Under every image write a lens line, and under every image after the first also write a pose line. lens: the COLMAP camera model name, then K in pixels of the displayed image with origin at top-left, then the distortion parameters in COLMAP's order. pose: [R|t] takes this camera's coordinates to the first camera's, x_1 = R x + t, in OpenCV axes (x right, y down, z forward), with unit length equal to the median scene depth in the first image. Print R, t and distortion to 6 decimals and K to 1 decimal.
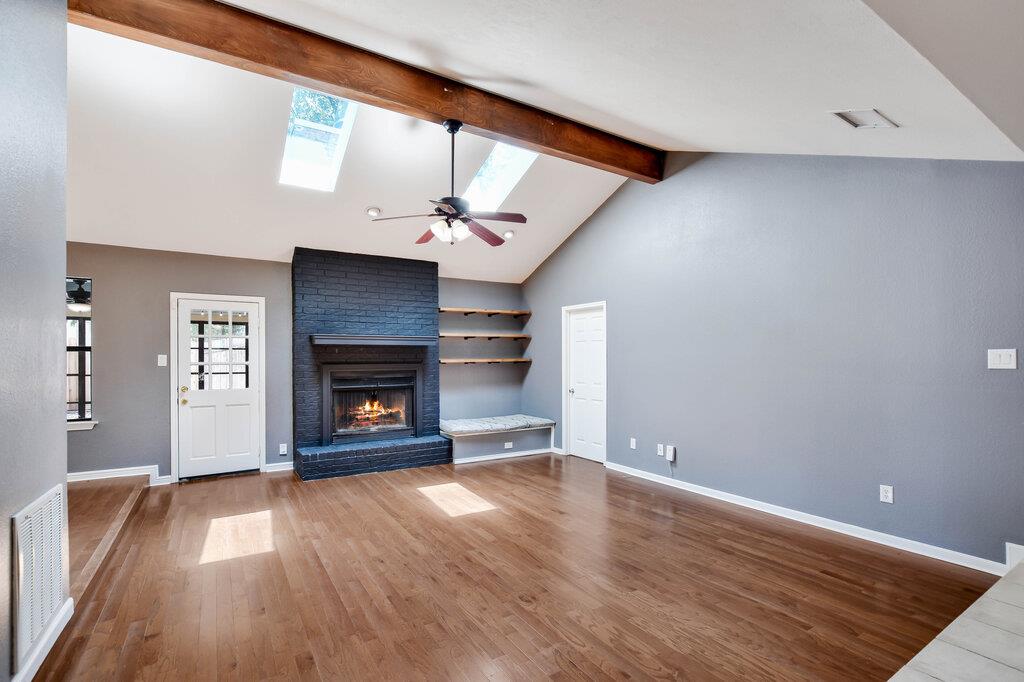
lens RADIAL K [[466.9, 0, 499.2], [0, 466.9, 357.8], [0, 0, 1]] dist [-0.033770, 0.000074]
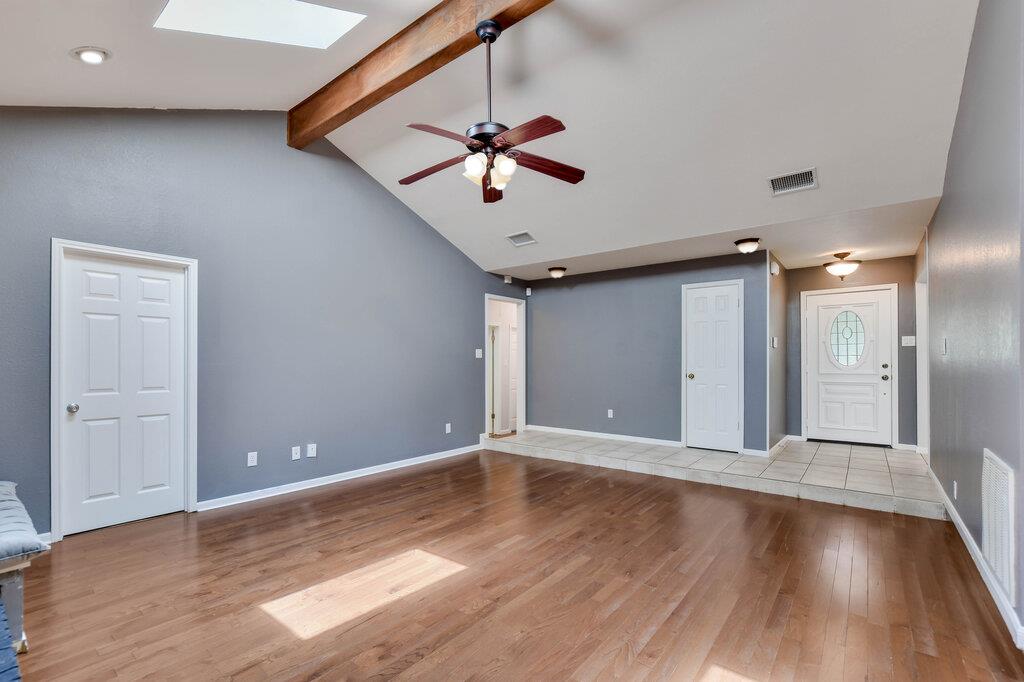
lens RADIAL K [[457.0, 0, 507.3], [0, 457.0, 360.7], [0, 0, 1]] dist [-0.015872, 0.000070]
pose [[-0.348399, 0.003016, 0.937342, -0.562431], [-0.000042, 0.999995, -0.003233, 0.024314], [-0.937346, -0.001166, -0.348397, 0.866637]]
